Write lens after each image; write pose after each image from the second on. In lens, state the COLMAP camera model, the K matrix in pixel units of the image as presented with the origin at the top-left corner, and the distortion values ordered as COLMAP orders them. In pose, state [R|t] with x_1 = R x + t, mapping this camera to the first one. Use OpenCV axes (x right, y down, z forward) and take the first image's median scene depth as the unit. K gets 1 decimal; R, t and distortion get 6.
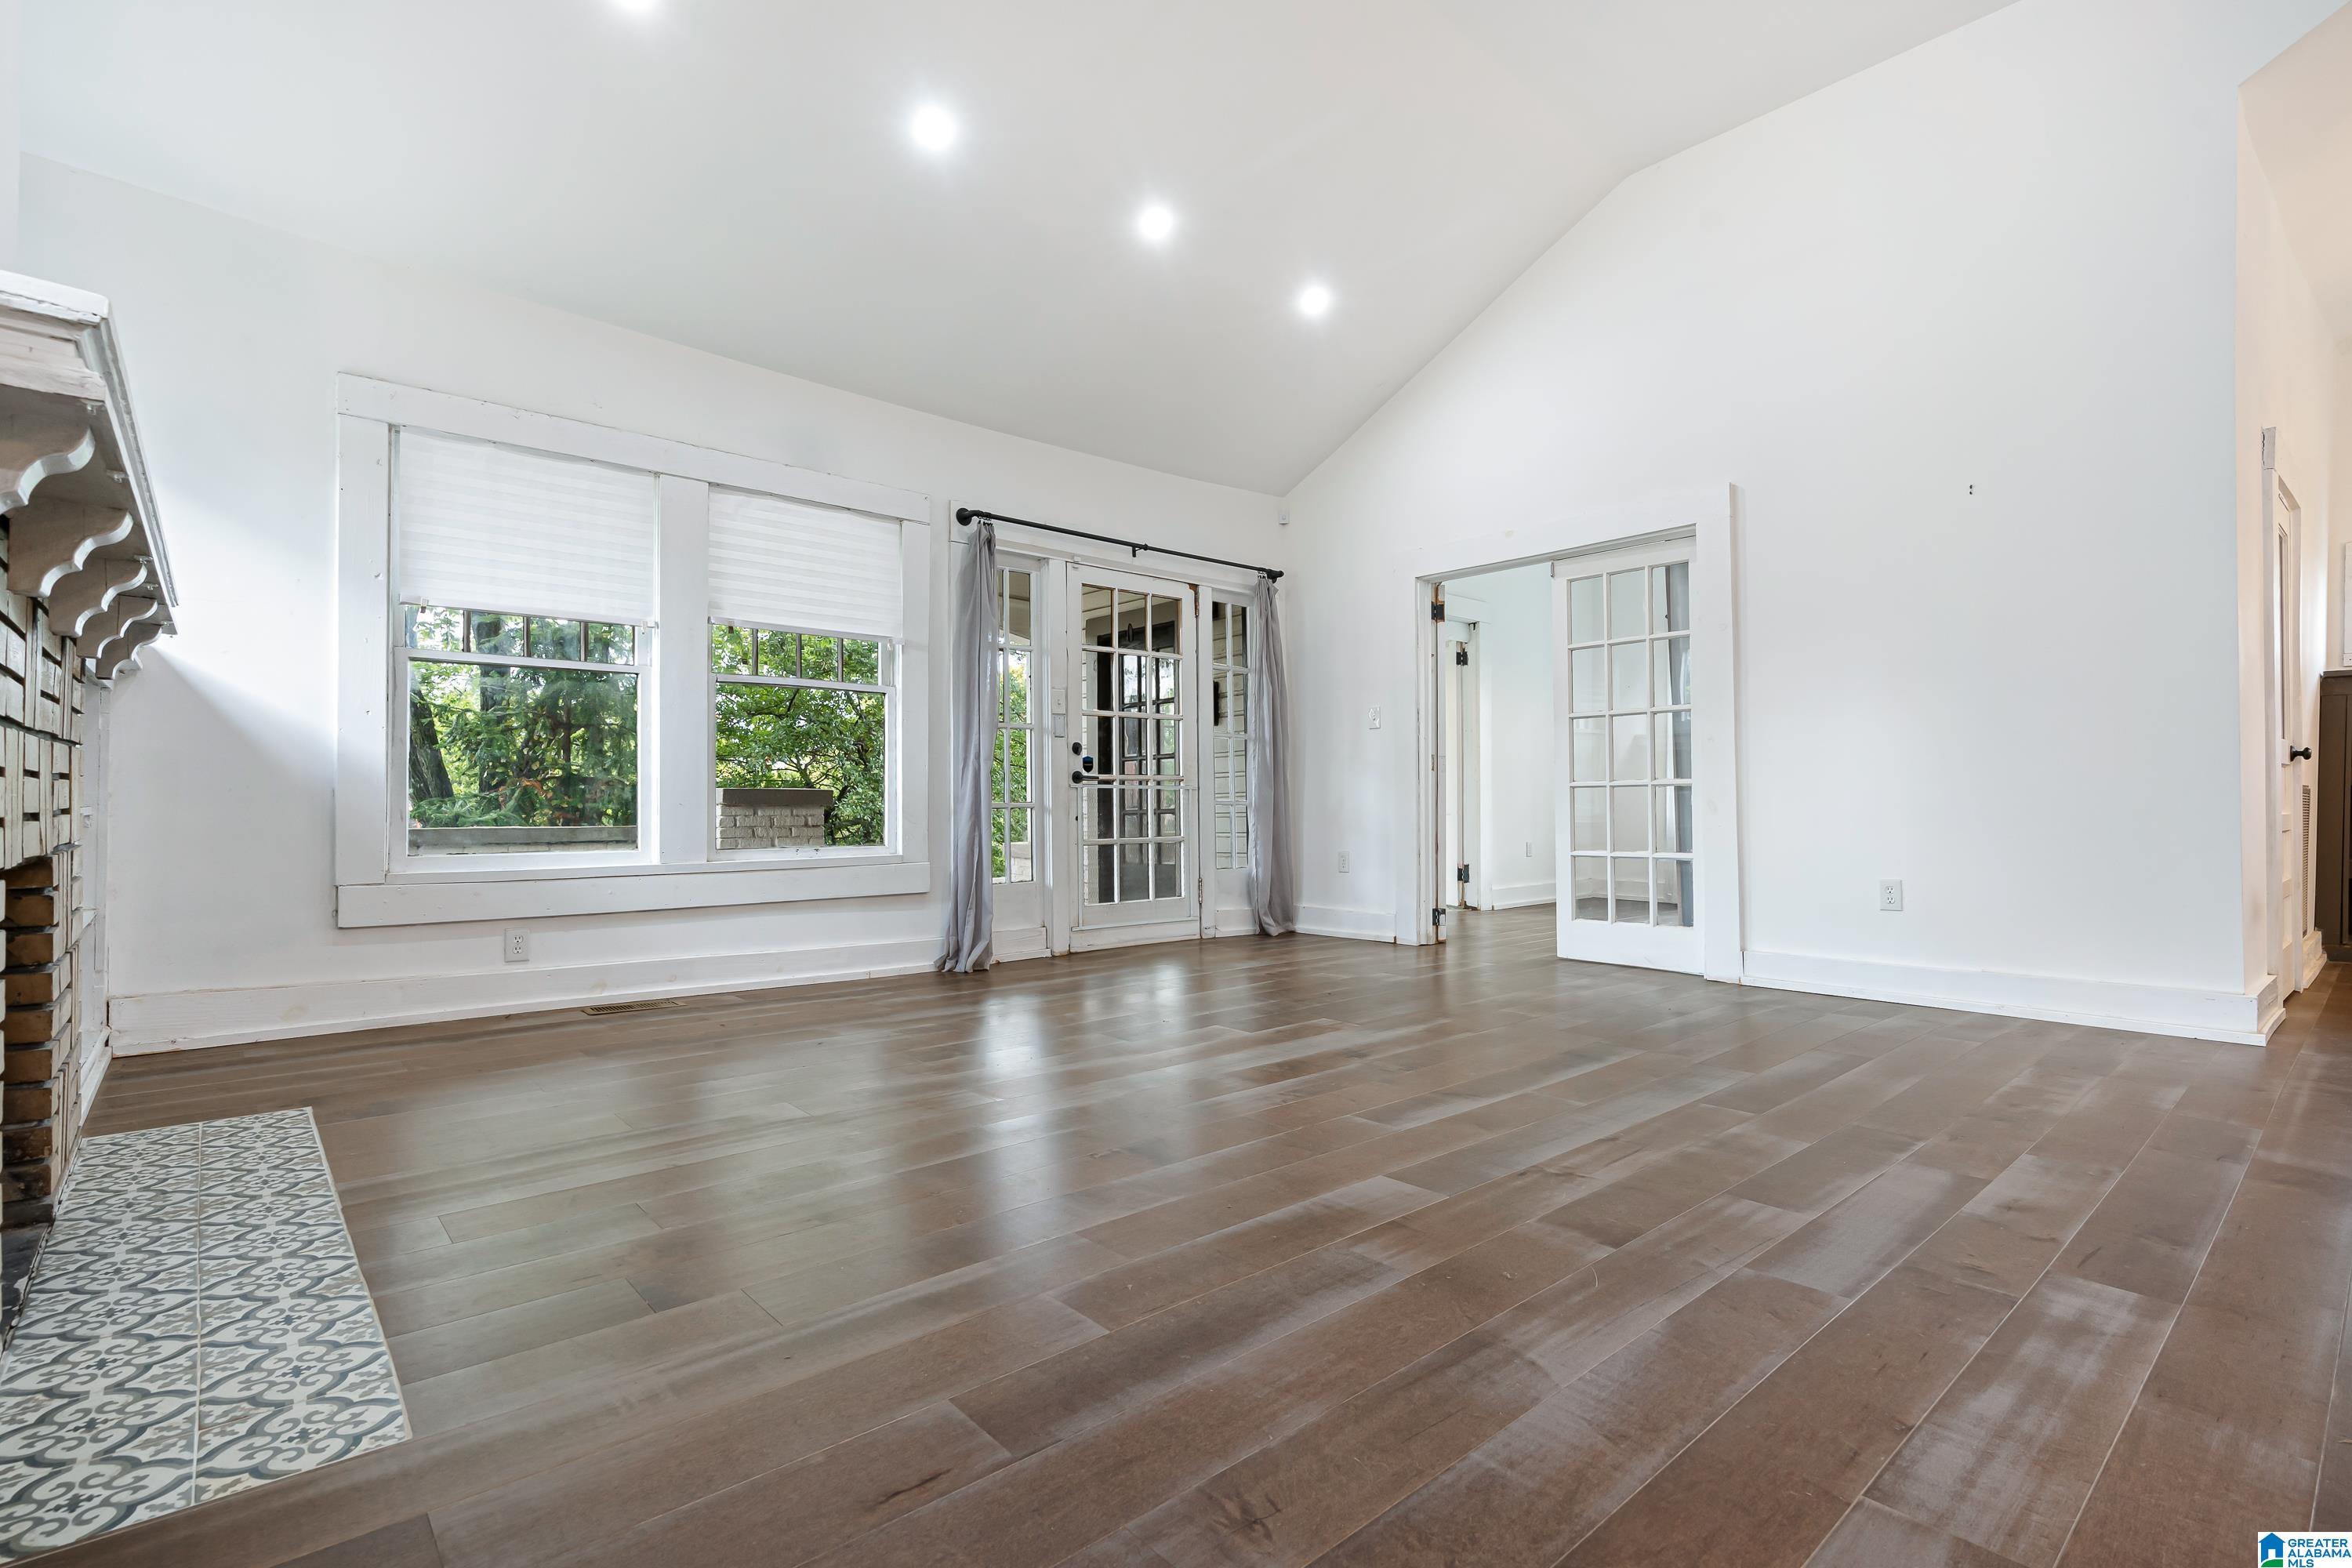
lens RADIAL K [[1105.8, 0, 1212.9], [0, 1105.8, 809.6], [0, 0, 1]] dist [-0.003816, -0.000140]
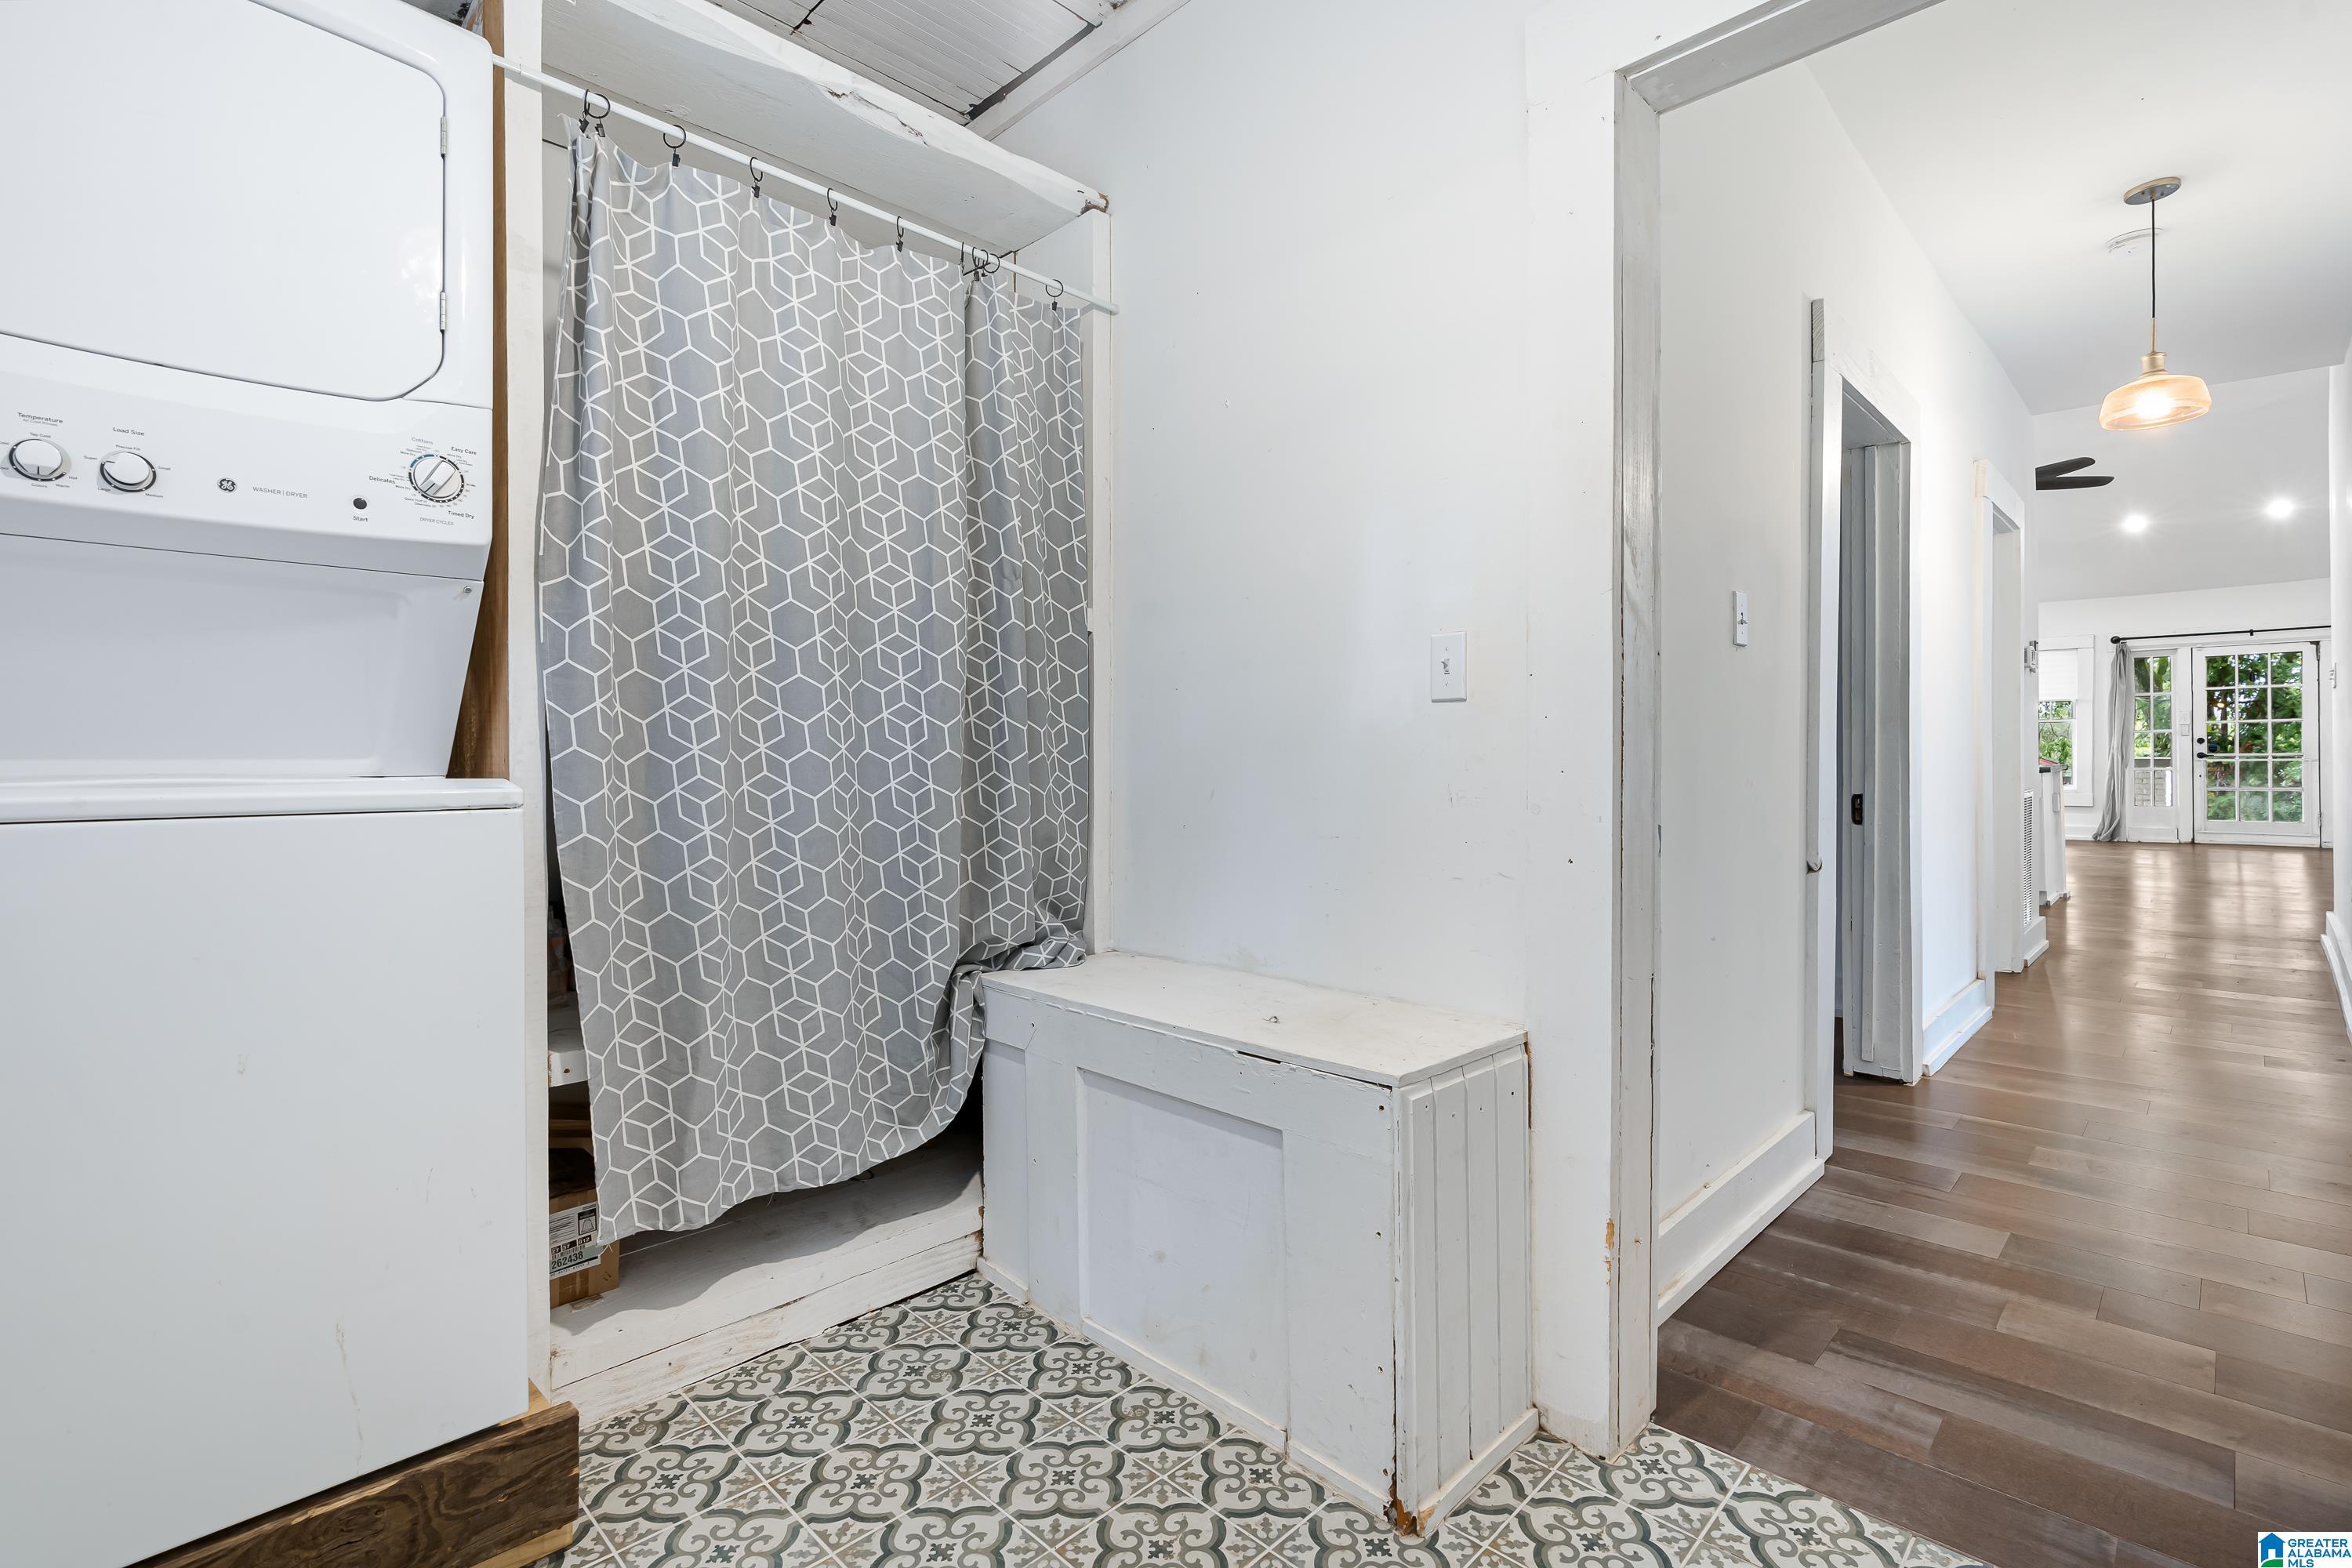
lens RADIAL K [[1093.1, 0, 1164.3], [0, 1093.1, 739.3], [0, 0, 1]] dist [-0.001265, 0.000285]
pose [[0.045265, -0.017371, -0.998824, 2.213330], [-0.006240, 0.999824, -0.017671, -0.014420], [0.998956, 0.007033, 0.045149, -1.198601]]
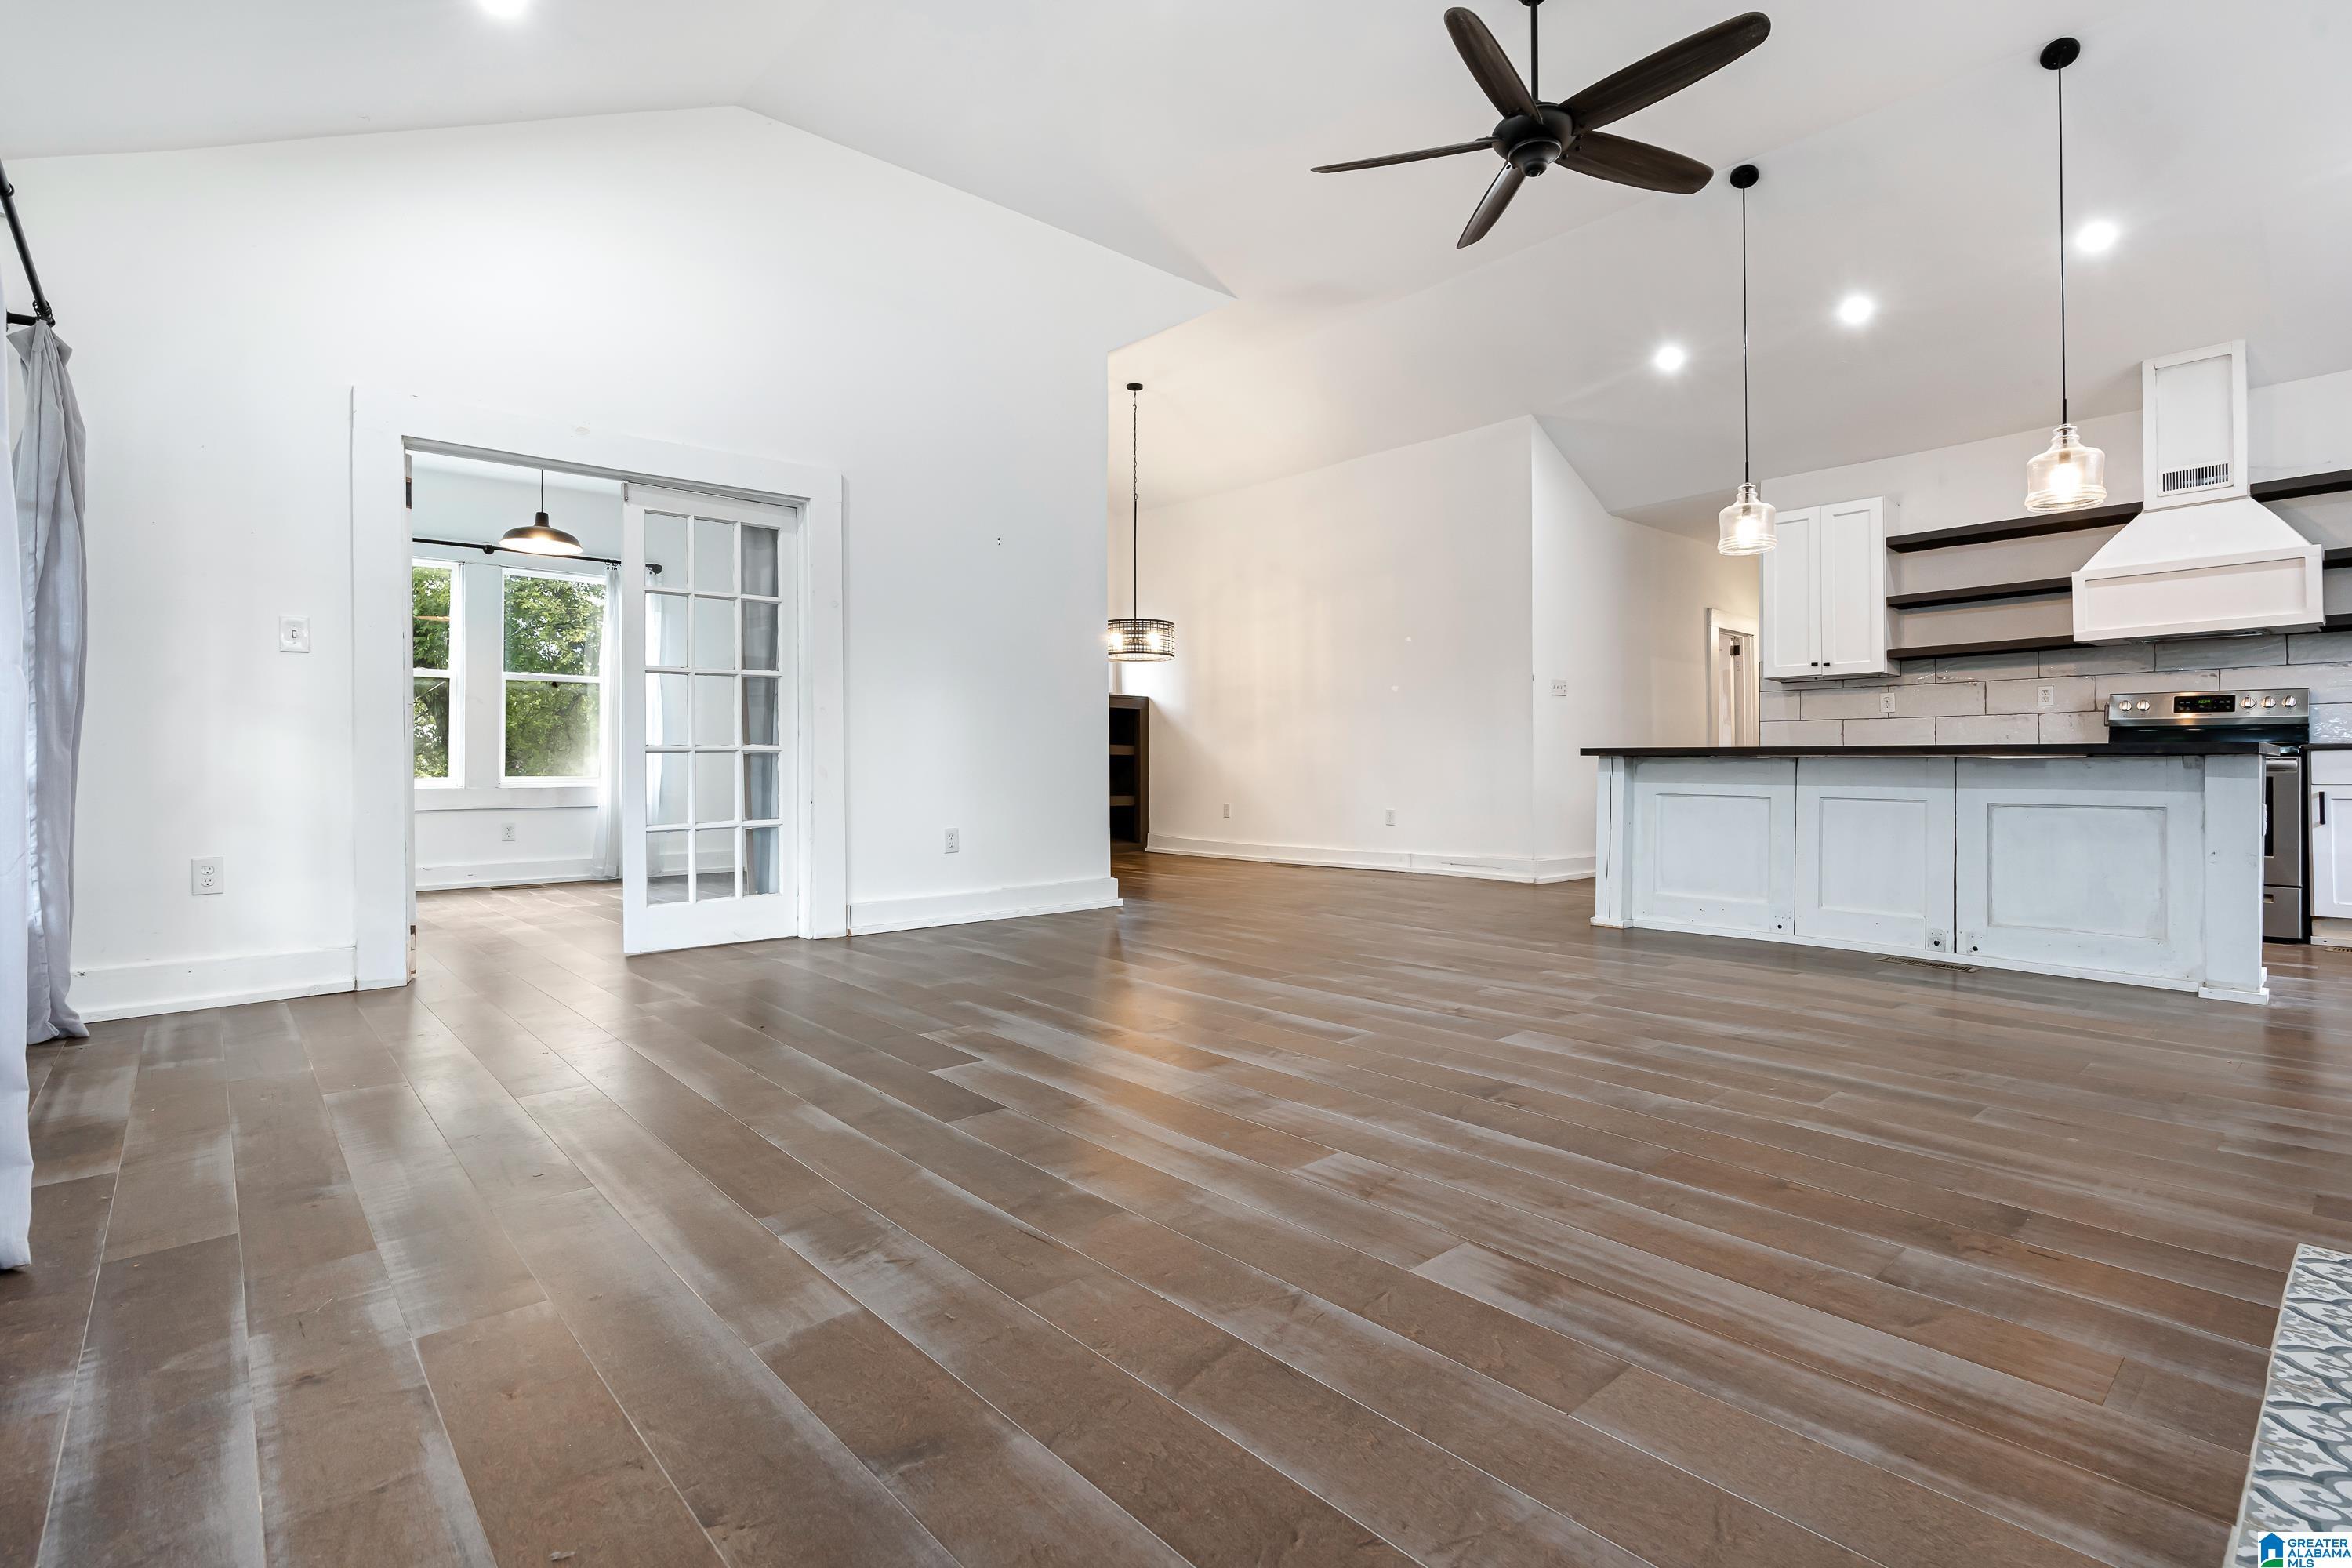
lens RADIAL K [[1093.1, 0, 1164.3], [0, 1093.1, 739.3], [0, 0, 1]] dist [-0.001265, 0.000285]
pose [[0.016059, 0.017714, 0.999714, -0.621551], [0.009345, 0.999797, -0.017865, -0.012334], [-0.999827, 0.009630, 0.015891, 0.700054]]
